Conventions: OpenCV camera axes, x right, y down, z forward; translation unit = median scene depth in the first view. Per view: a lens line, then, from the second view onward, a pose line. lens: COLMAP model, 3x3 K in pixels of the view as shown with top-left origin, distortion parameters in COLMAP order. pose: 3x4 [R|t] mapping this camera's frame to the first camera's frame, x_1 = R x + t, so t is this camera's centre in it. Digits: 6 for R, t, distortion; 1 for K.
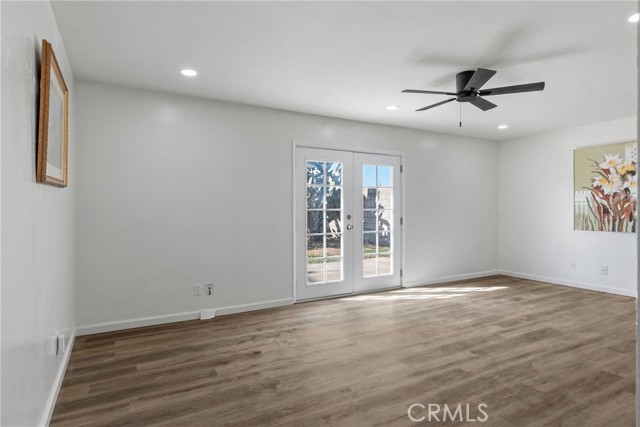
lens RADIAL K [[363.2, 0, 323.6], [0, 363.2, 210.8], [0, 0, 1]] dist [-0.005154, 0.000942]
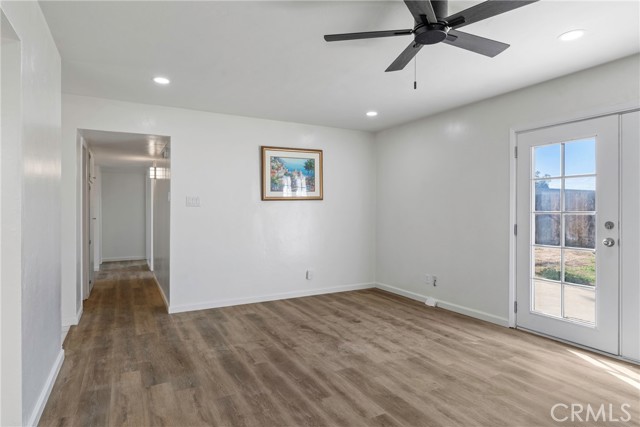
lens RADIAL K [[363.2, 0, 325.7], [0, 363.2, 210.2], [0, 0, 1]] dist [-0.005154, 0.000942]
pose [[-0.006013, 0.004036, -0.999974, 1.094142], [-0.007279, 0.999965, 0.004080, -0.012281], [0.999955, 0.007303, -0.005983, 0.872937]]
